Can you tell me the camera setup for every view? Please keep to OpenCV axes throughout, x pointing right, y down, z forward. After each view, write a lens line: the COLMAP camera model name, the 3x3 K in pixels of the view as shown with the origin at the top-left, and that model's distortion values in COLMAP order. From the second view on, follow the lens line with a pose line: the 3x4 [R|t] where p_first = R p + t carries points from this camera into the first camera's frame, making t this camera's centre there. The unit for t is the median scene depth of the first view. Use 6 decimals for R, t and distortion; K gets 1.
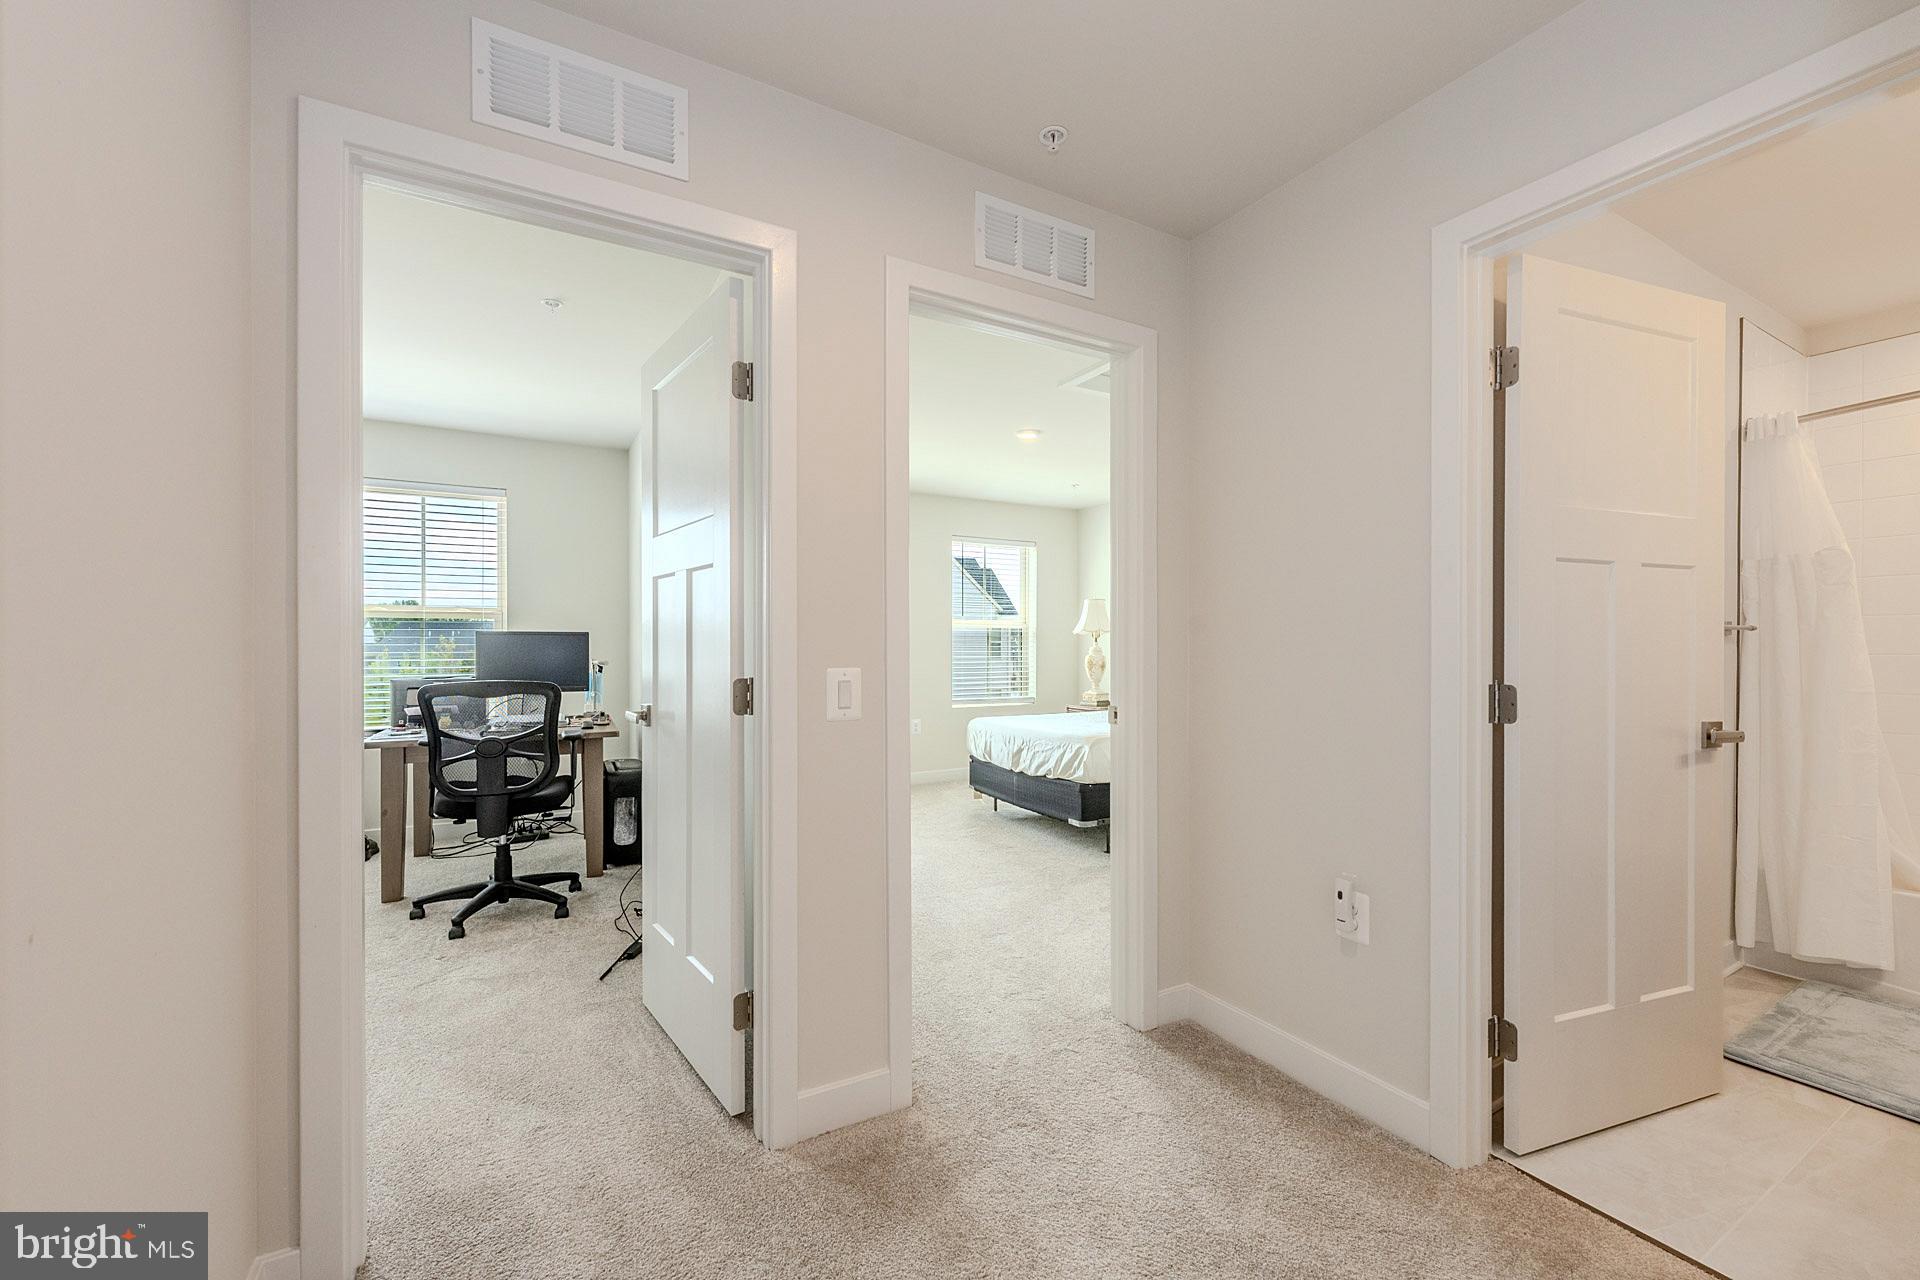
lens RADIAL K [[780.7, 0, 953.6], [0, 780.7, 647.8], [0, 0, 1]] dist [-0.002005, 0.000961]
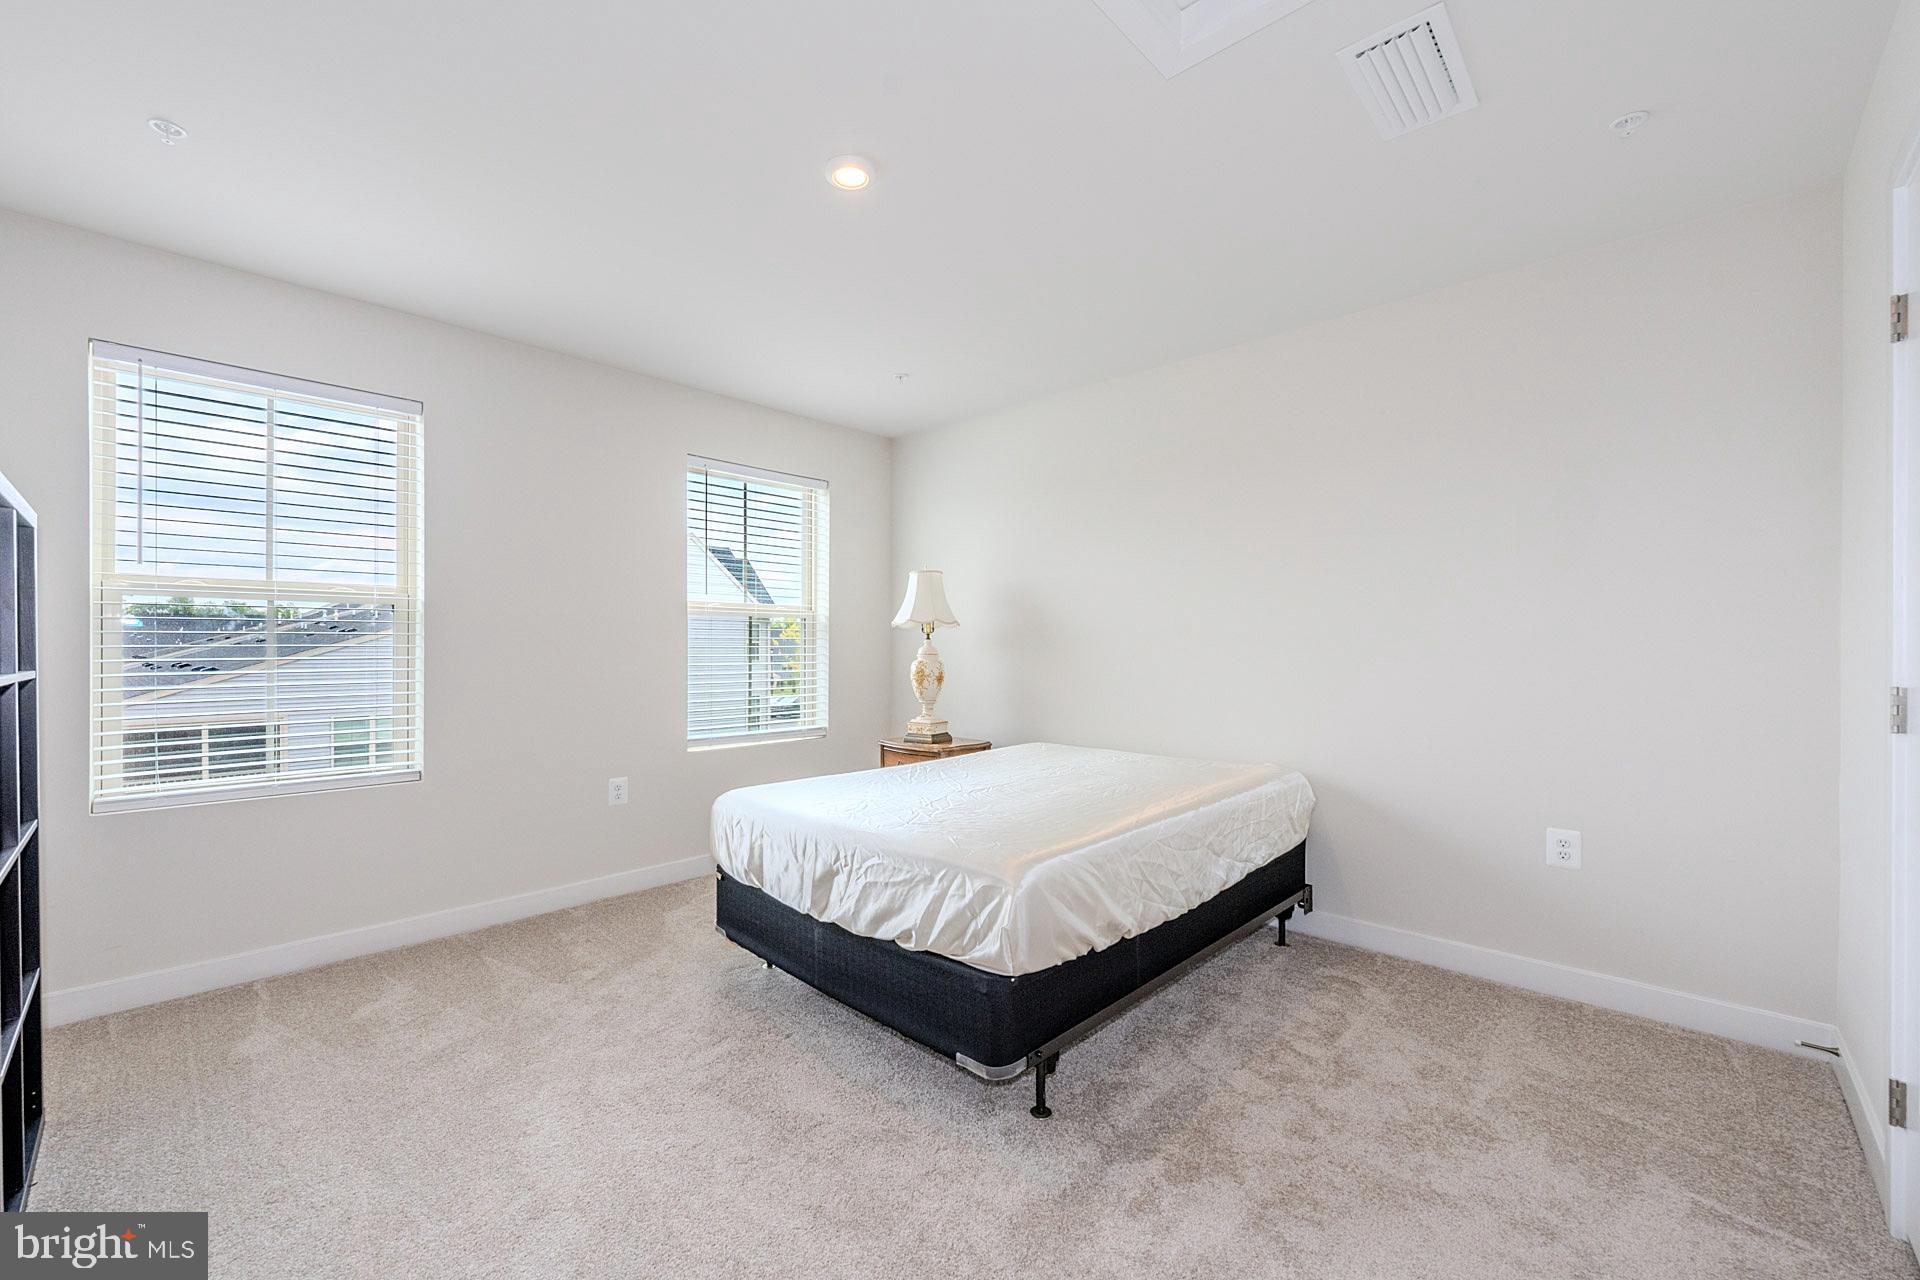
lens RADIAL K [[780.7, 0, 962.7], [0, 780.7, 643.3], [0, 0, 1]] dist [-0.002005, 0.000961]
pose [[0.949582, 0.001226, 0.313515, 0.014241], [0.000325, 0.999988, -0.004896, -0.002255], [-0.313517, 0.004751, 0.949571, 0.511292]]
